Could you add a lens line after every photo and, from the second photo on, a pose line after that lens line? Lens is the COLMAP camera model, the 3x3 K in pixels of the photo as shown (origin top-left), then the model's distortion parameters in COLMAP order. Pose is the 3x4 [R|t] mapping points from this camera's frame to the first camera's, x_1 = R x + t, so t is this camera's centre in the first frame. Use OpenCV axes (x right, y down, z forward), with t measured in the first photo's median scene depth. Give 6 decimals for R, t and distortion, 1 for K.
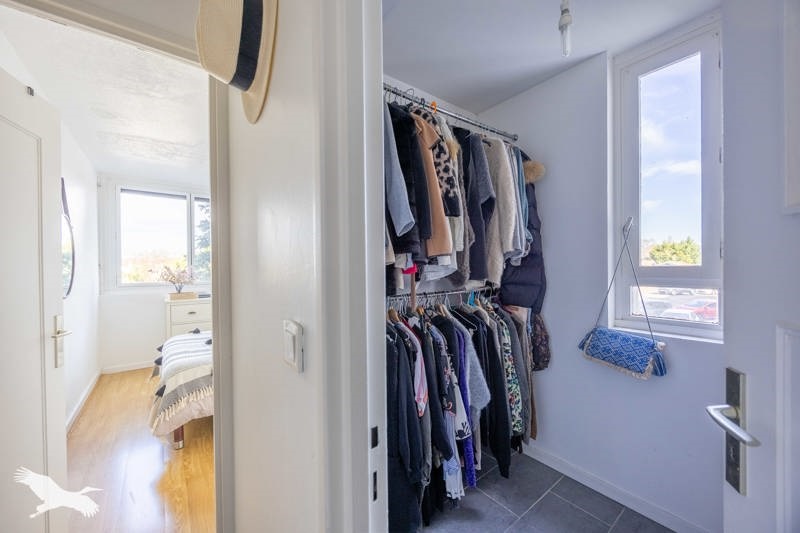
lens RADIAL K [[315.2, 0, 402.2], [0, 315.2, 269.1], [0, 0, 1]] dist [0.000816, 0.000058]
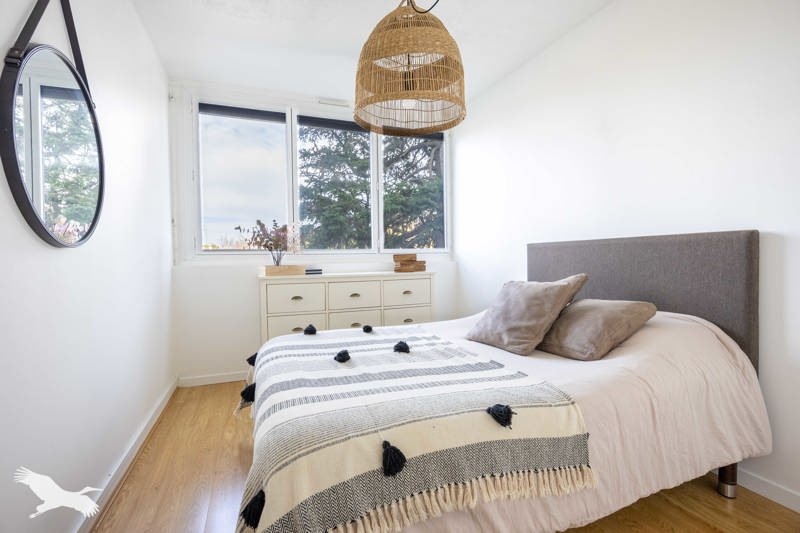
lens RADIAL K [[392.8, 0, 398.8], [0, 392.8, 264.8], [0, 0, 1]] dist [-0.002746, -0.000146]
pose [[0.955495, 0.002552, -0.294997, -0.278061], [0.003252, 0.999811, 0.019182, 0.065724], [0.294990, -0.019287, 0.955306, 0.367603]]
